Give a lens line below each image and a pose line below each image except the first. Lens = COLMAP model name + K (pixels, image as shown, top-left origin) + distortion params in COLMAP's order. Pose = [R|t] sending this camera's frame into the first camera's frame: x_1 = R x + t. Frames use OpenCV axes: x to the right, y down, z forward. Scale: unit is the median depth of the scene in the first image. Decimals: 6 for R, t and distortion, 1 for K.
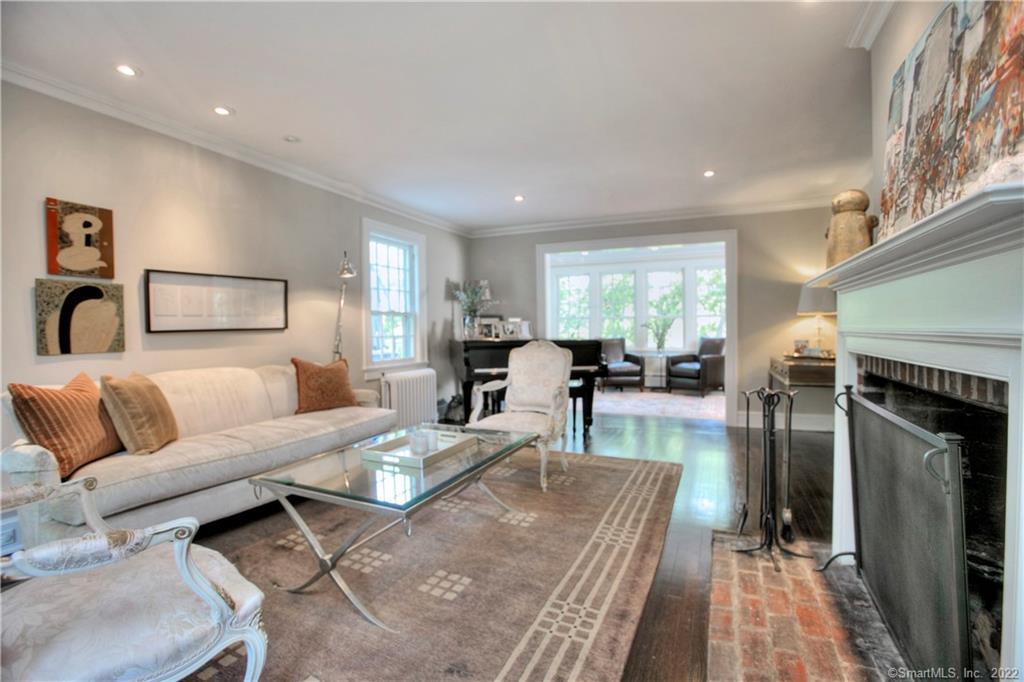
lens RADIAL K [[479.1, 0, 474.7], [0, 479.1, 341.8], [0, 0, 1]] dist [-0.057612, 0.020806]
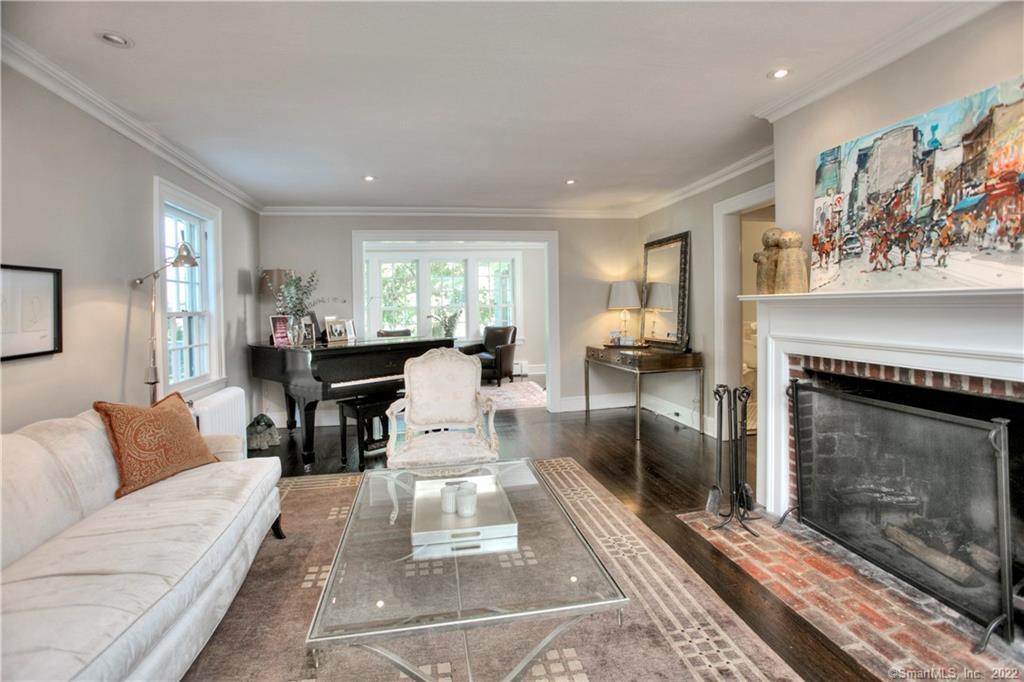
lens RADIAL K [[504.5, 0, 513.4], [0, 504.5, 320.3], [0, 0, 1]] dist [-0.063302, 0.024605]
pose [[0.791847, -0.027220, 0.610113, -0.620161], [0.034604, 0.999401, -0.000324, -0.093678], [-0.609739, 0.021369, 0.792314, 0.349270]]
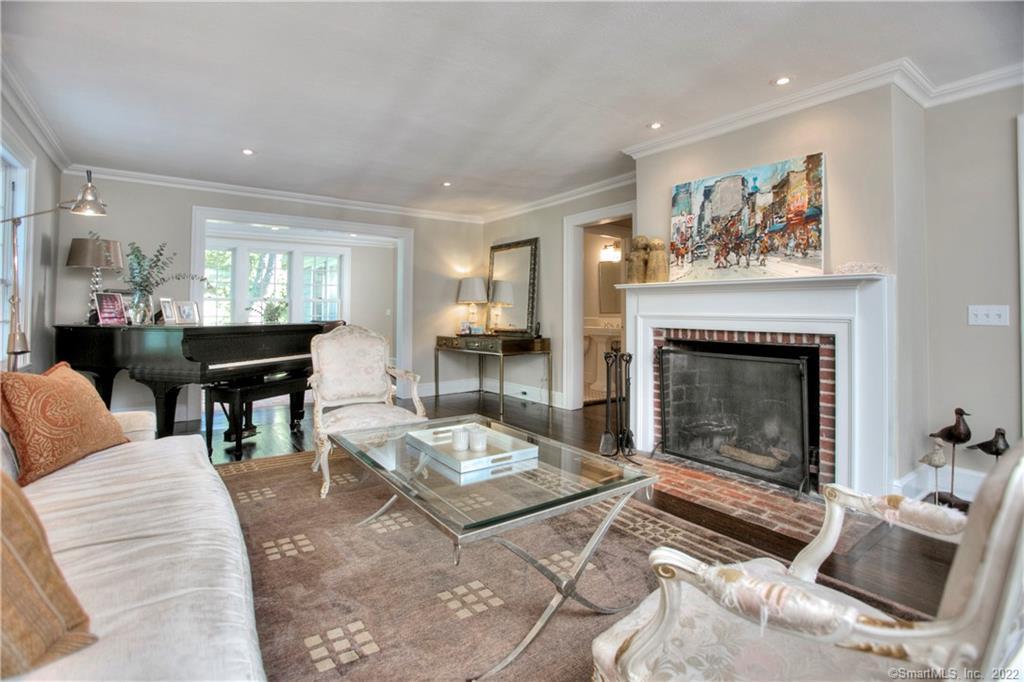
lens RADIAL K [[487.7, 0, 512.7], [0, 487.7, 294.6], [0, 0, 1]] dist [-0.045269, 0.000426]
pose [[0.457024, 0.043626, 0.888384, -1.035146], [0.011806, 0.998411, -0.055103, -0.009636], [-0.889376, 0.035672, 0.455782, 0.599085]]
